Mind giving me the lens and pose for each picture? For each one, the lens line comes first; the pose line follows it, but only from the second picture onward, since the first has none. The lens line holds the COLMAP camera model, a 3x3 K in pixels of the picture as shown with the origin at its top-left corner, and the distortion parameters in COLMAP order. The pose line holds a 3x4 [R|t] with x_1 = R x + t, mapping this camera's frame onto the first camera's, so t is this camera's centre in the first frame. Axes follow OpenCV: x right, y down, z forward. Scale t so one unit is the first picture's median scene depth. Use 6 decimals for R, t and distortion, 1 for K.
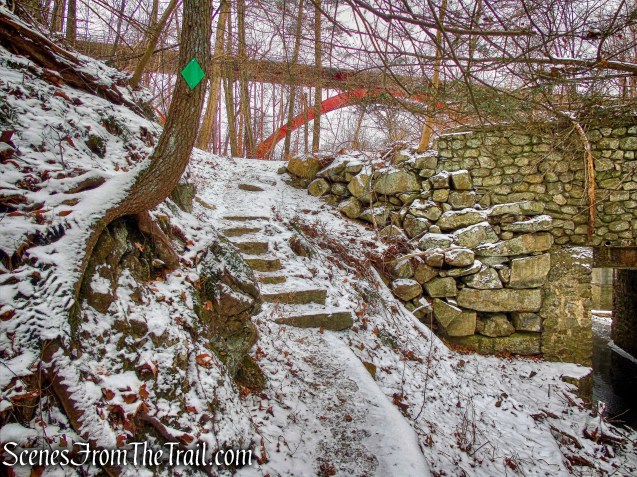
lens RADIAL K [[1470.7, 0, 318.7], [0, 1470.7, 238.4], [0, 0, 1]] dist [0.002064, 0.000000]
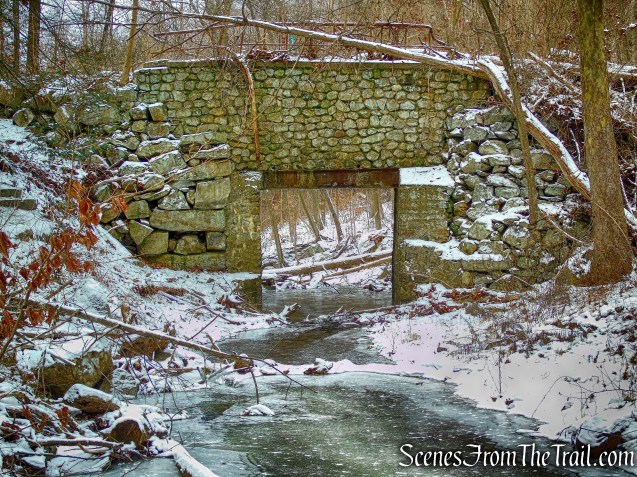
lens RADIAL K [[1470.7, 0, 319.2], [0, 1470.7, 236.4], [0, 0, 1]] dist [0.002064, 0.000000]
pose [[0.980613, -0.012721, 0.195542, 0.001756], [0.003760, 0.998928, 0.046131, 0.002700], [-0.195919, -0.044501, 0.979610, -0.110308]]
